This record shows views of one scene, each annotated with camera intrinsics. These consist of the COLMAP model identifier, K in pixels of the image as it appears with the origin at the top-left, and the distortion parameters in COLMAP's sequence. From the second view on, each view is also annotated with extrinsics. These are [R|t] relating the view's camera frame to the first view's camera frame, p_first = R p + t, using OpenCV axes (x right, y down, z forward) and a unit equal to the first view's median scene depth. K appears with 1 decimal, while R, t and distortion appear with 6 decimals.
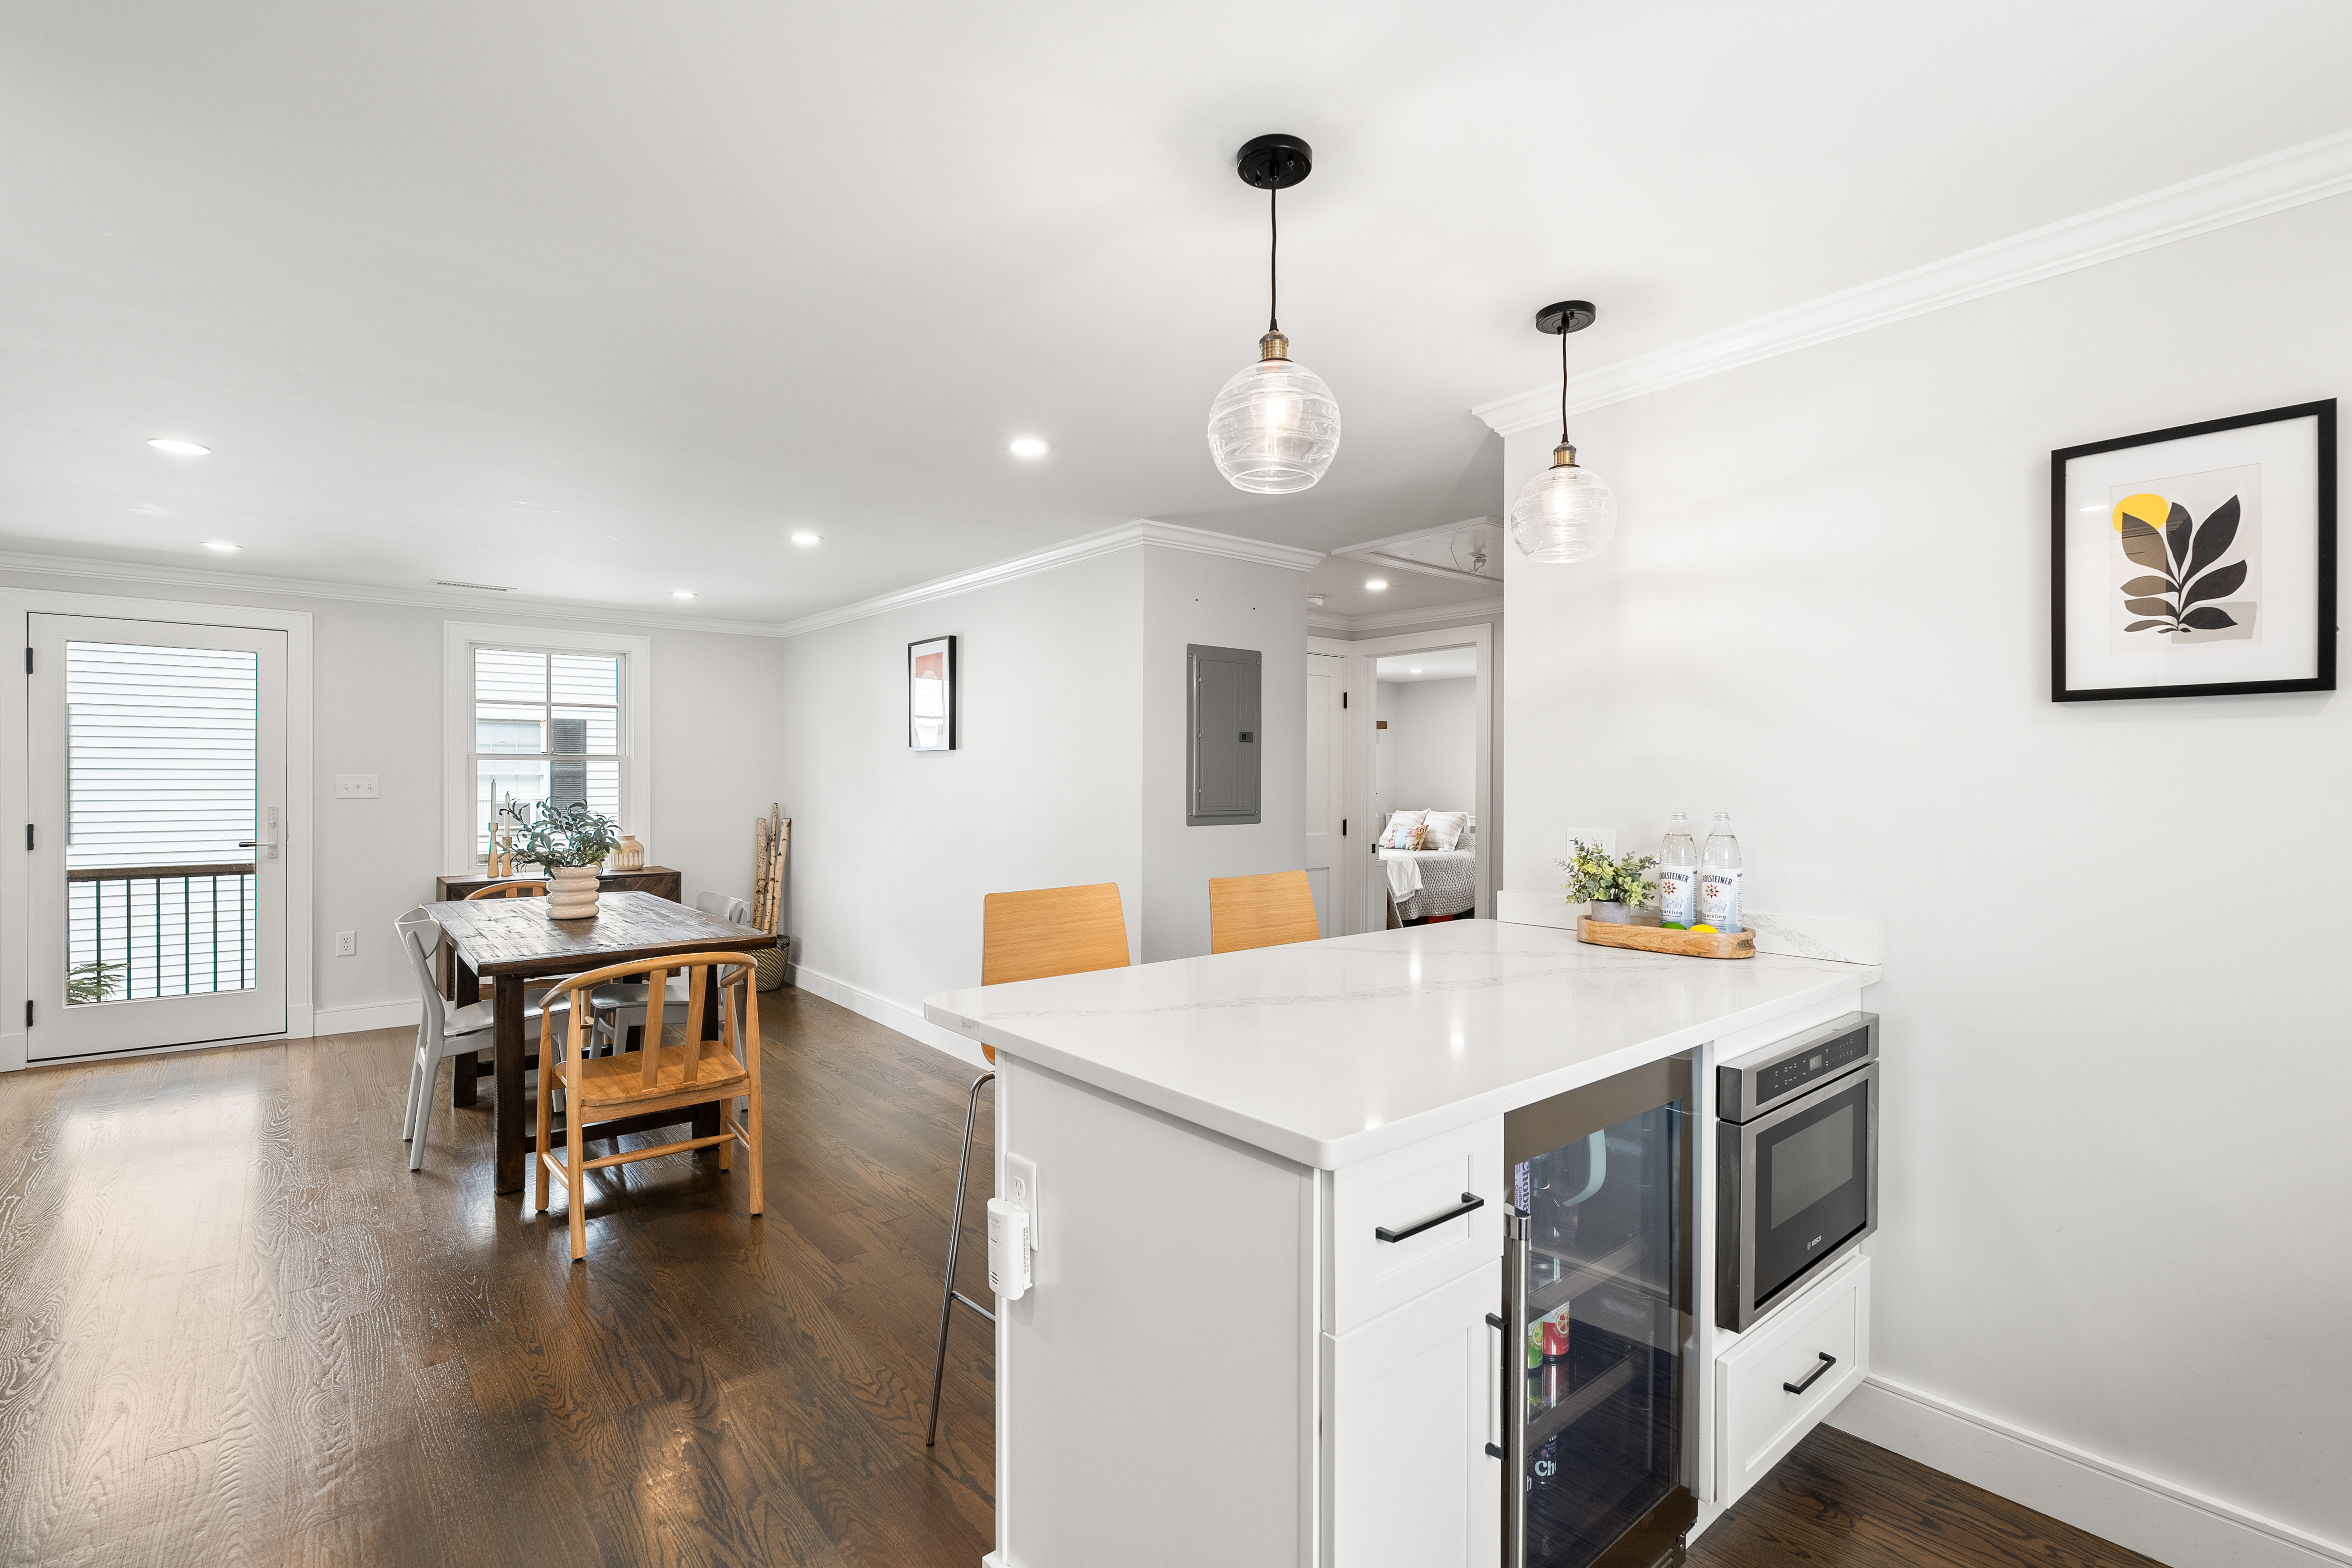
lens RADIAL K [[1068.1, 0, 1183.2], [0, 1068.1, 782.7], [0, 0, 1]] dist [-0.007514, 0.002621]
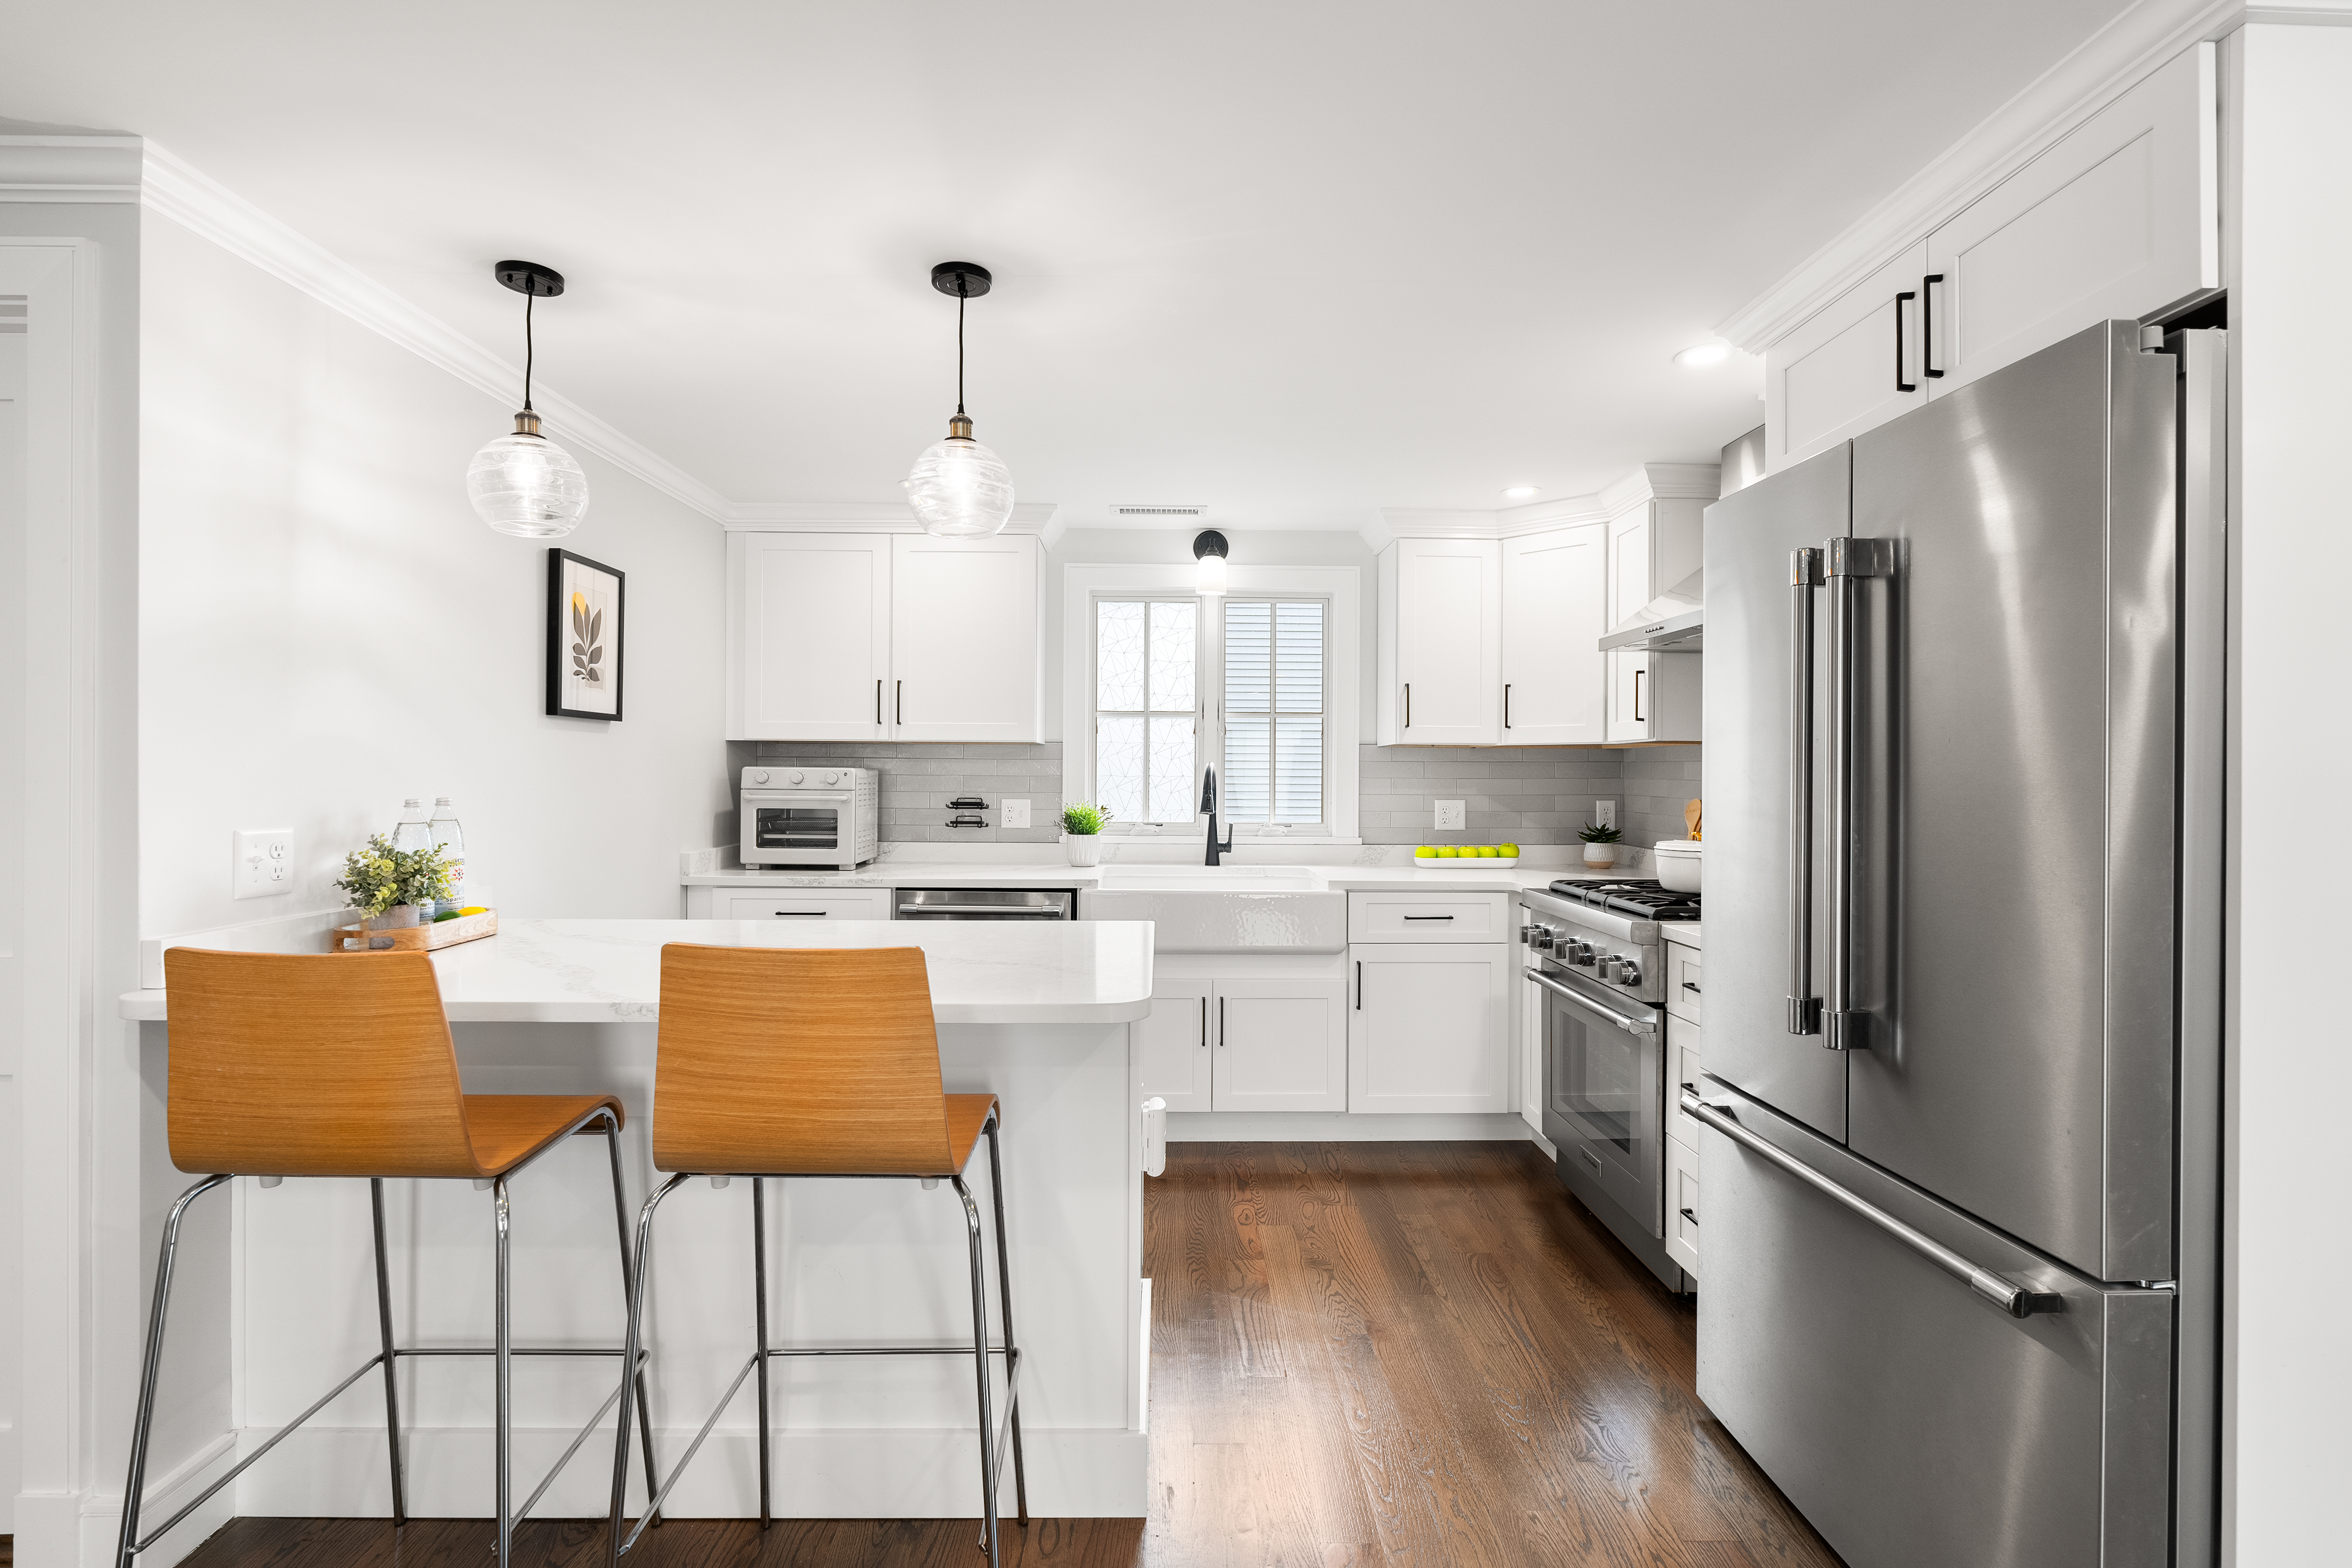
lens RADIAL K [[1068.1, 0, 1169.0], [0, 1068.1, 777.5], [0, 0, 1]] dist [-0.007514, 0.002621]
pose [[-0.770540, -0.006421, 0.637359, -0.845016], [-0.004544, 0.999979, 0.004580, 0.001045], [-0.637375, 0.000632, -0.770553, 1.686369]]
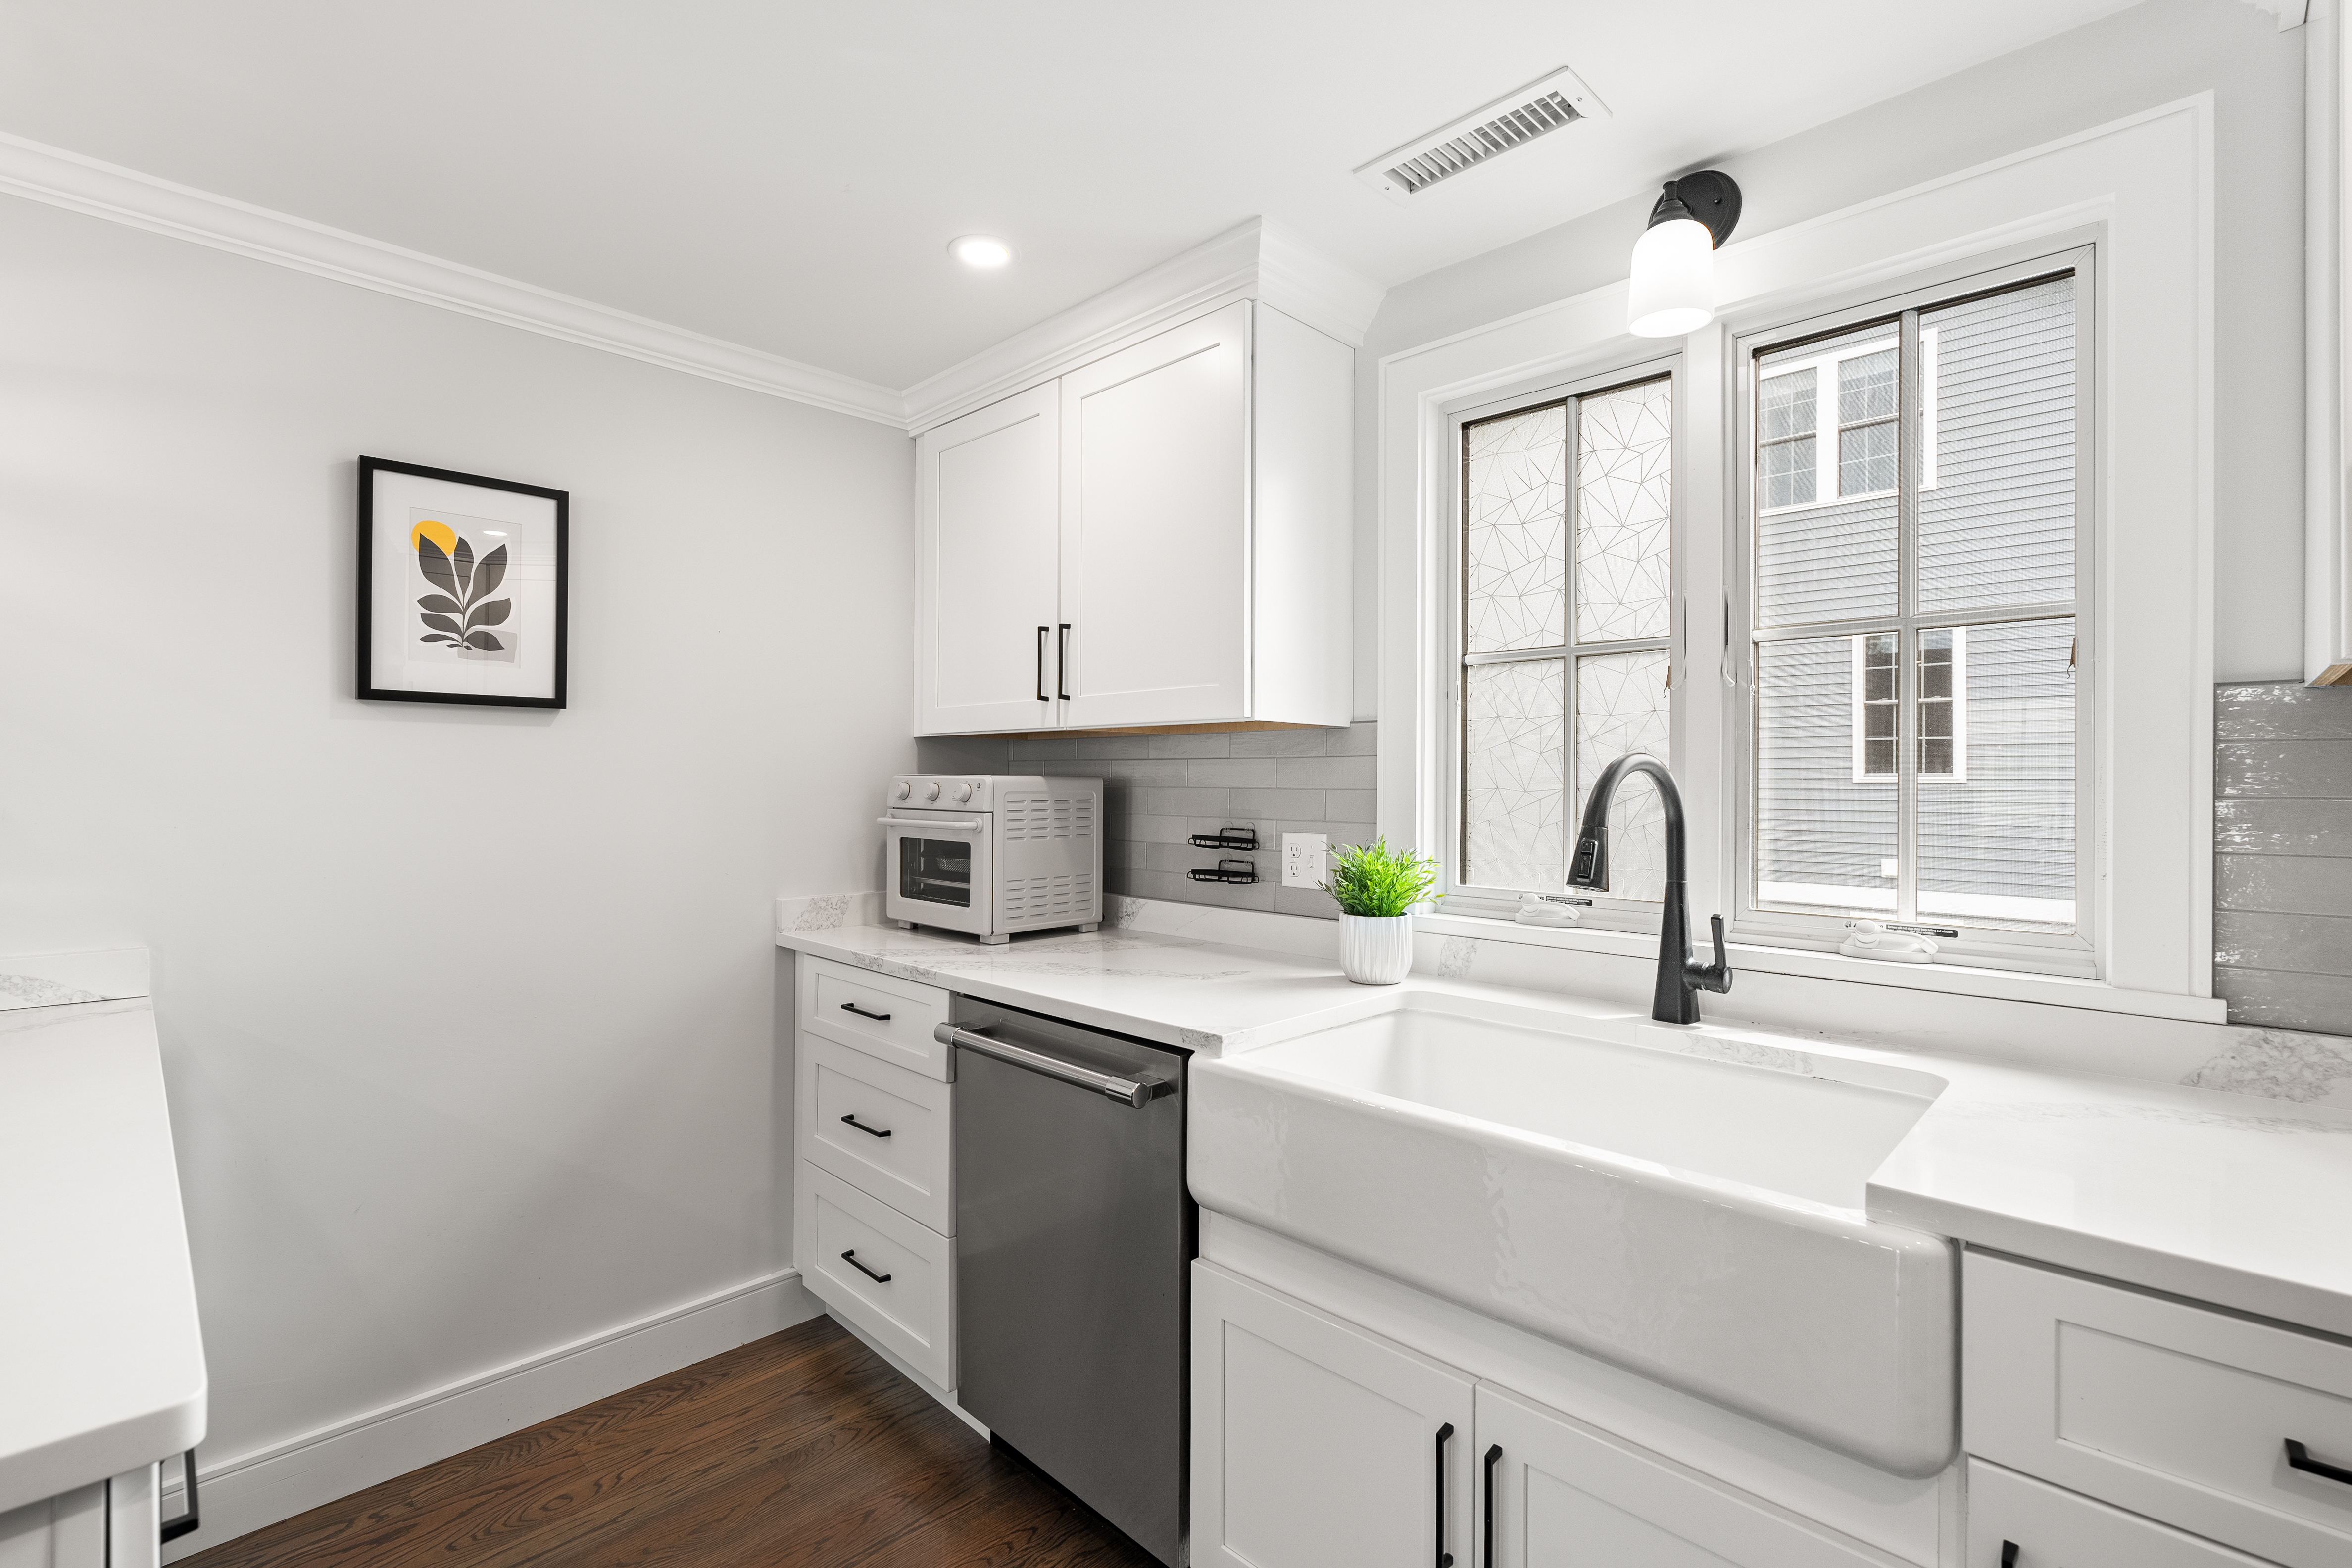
lens RADIAL K [[1068.1, 0, 1171.2], [0, 1068.1, 778.6], [0, 0, 1]] dist [-0.007514, 0.002621]
pose [[-0.088018, 0.002521, 0.996116, -0.290906], [-0.002775, 0.999992, -0.002776, 0.001805], [-0.996115, -0.003009, -0.088010, 0.322316]]
